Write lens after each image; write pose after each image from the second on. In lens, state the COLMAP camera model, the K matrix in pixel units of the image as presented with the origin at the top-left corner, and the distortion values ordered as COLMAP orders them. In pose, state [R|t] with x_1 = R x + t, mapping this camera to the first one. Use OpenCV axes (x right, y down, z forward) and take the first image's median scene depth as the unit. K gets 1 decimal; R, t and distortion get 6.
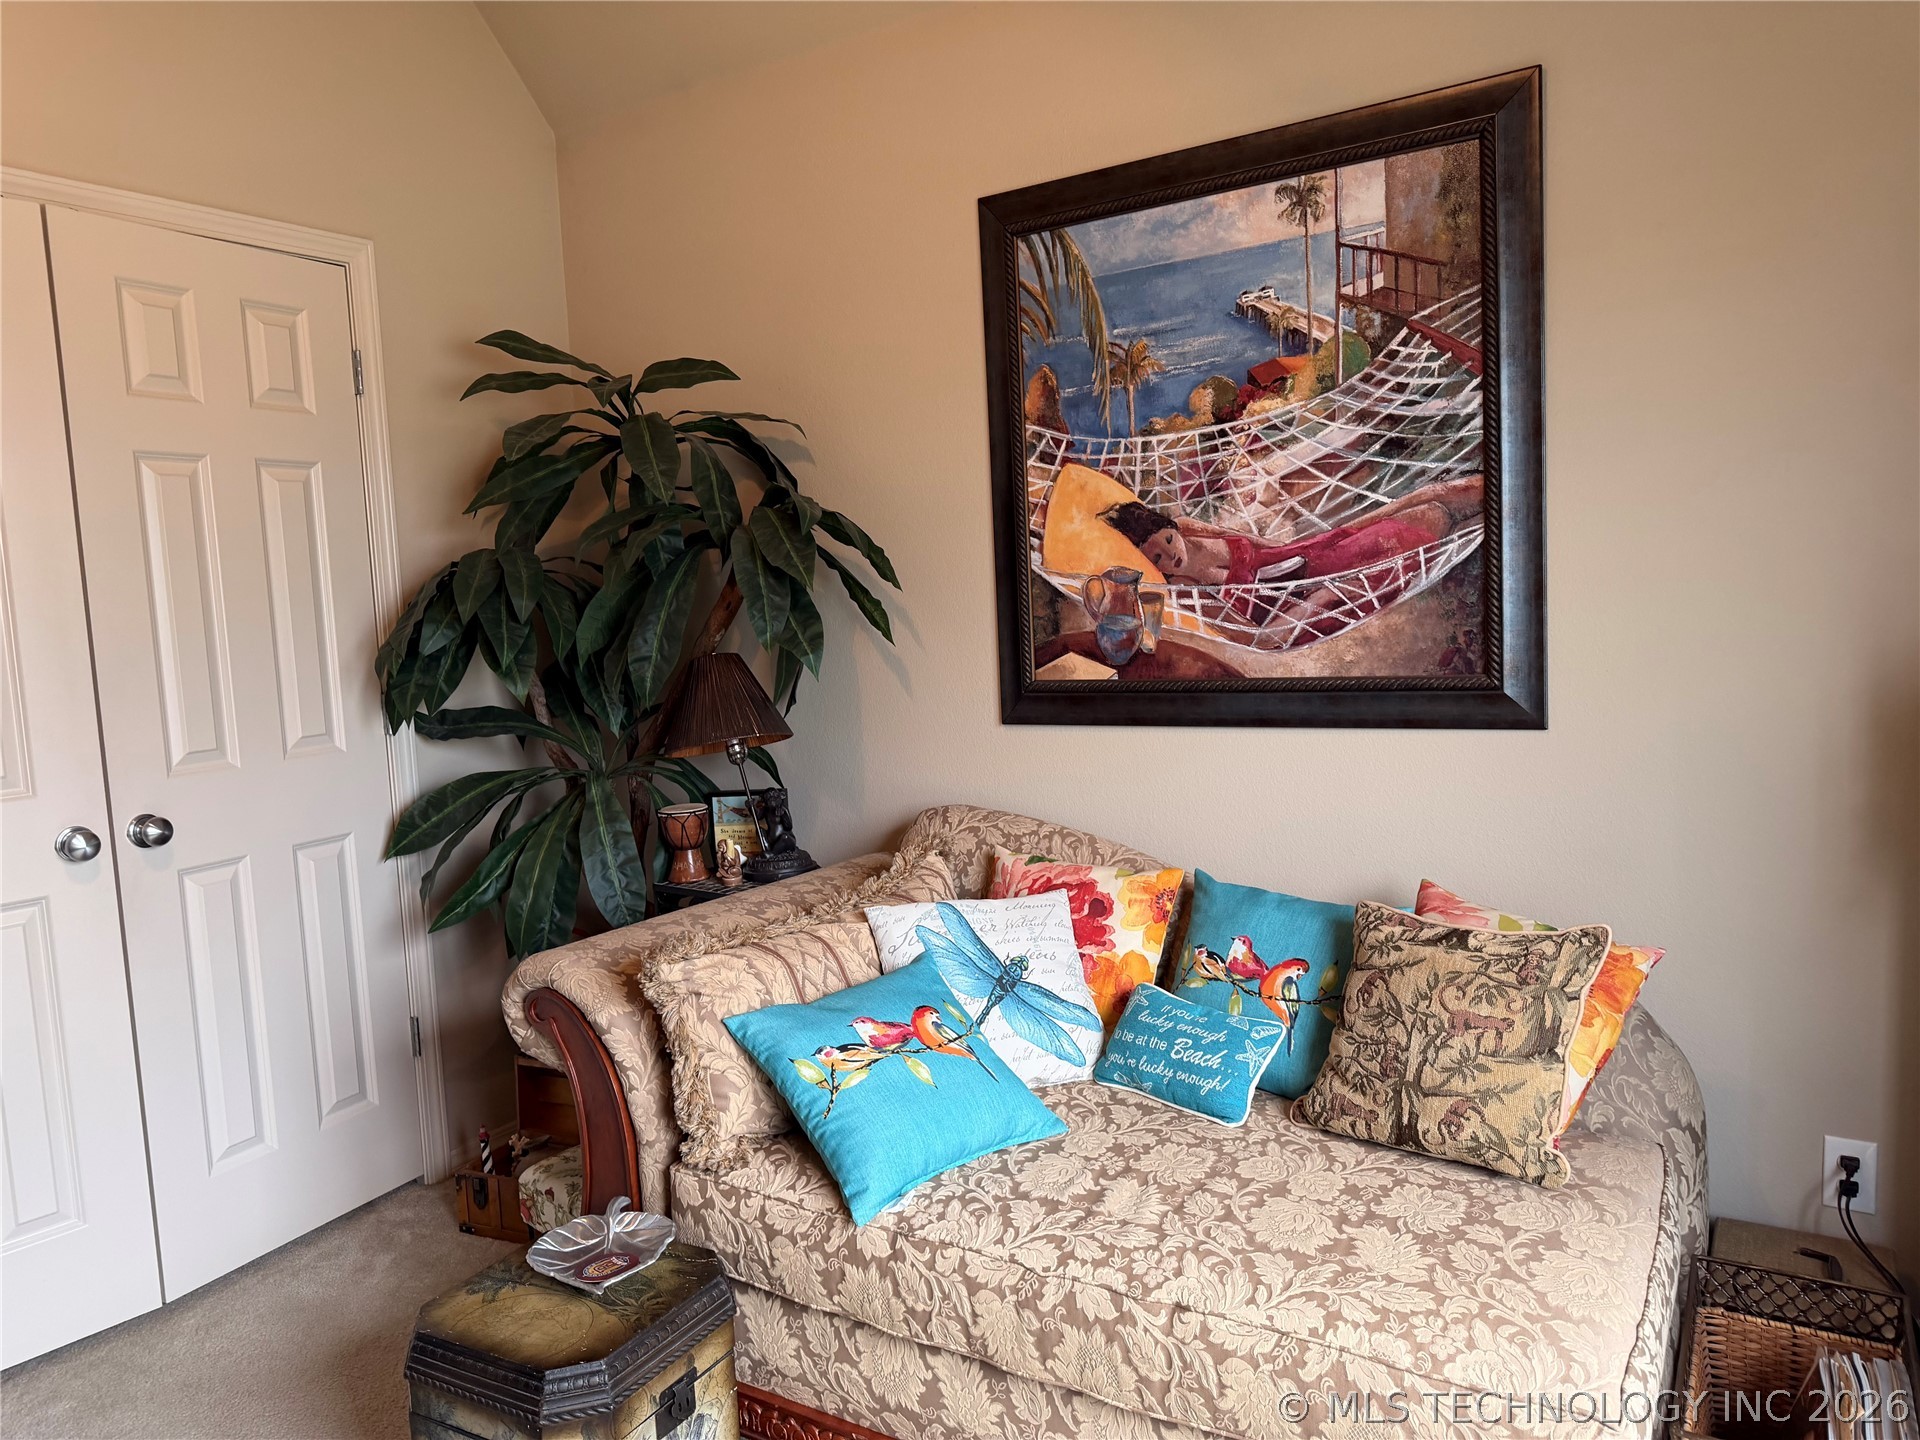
lens RADIAL K [[1341.8, 0, 946.5], [0, 1341.8, 744.2], [0, 0, 1]] dist [0.050526, -0.053522]
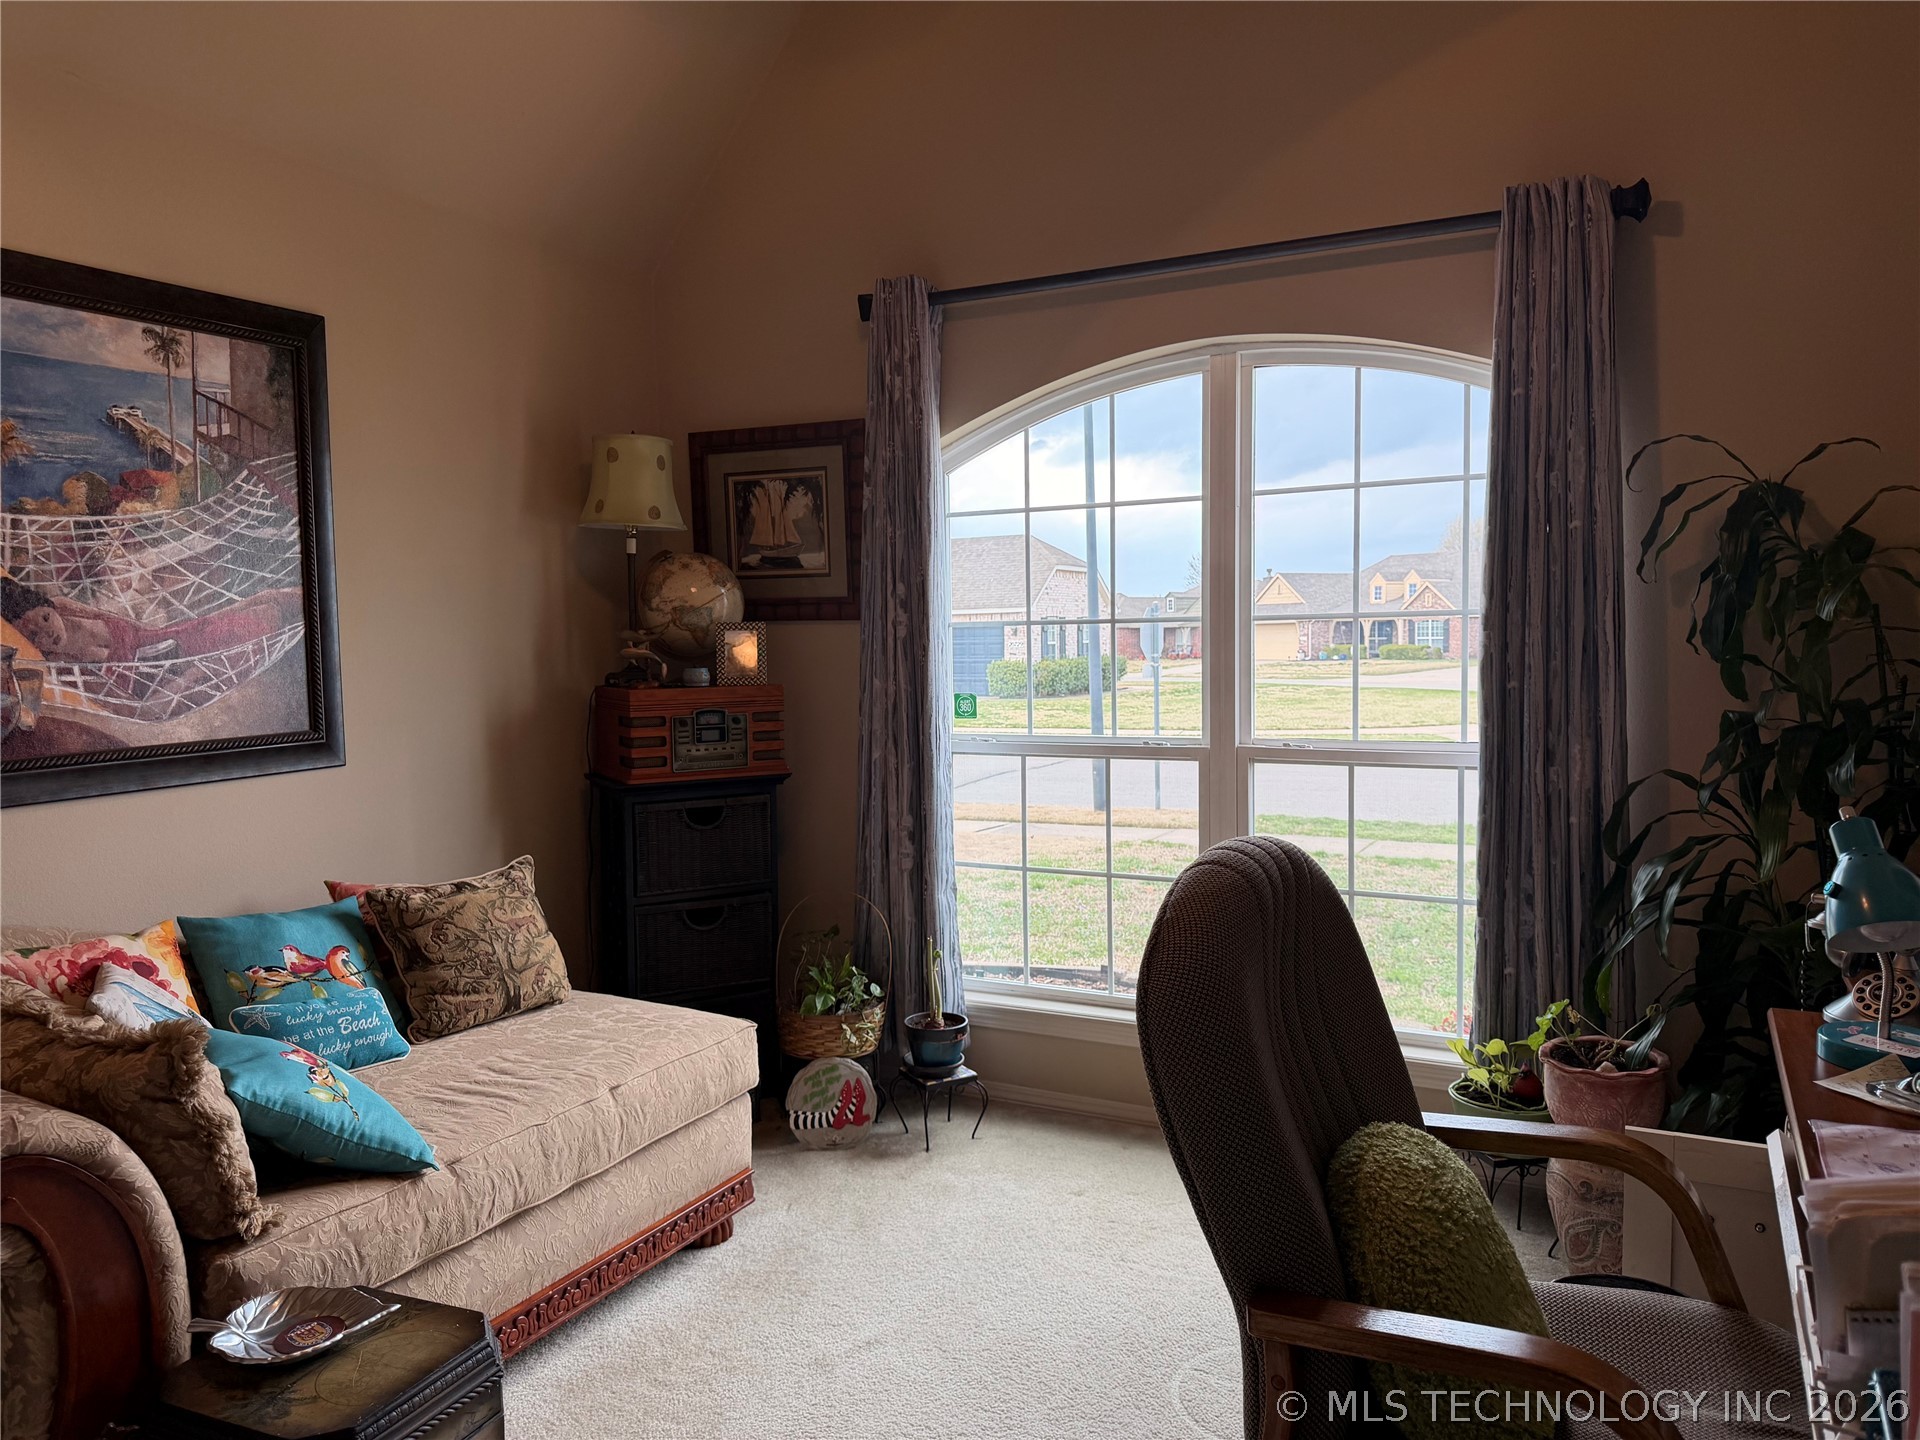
lens RADIAL K [[1341.8, 0, 962.8], [0, 1341.8, 719.9], [0, 0, 1]] dist [0.050526, -0.053522]
pose [[-0.091268, -0.012832, 0.995744, -0.972518], [0.145321, 0.989041, 0.026066, -0.001577], [-0.985166, 0.147082, -0.088403, 0.440790]]
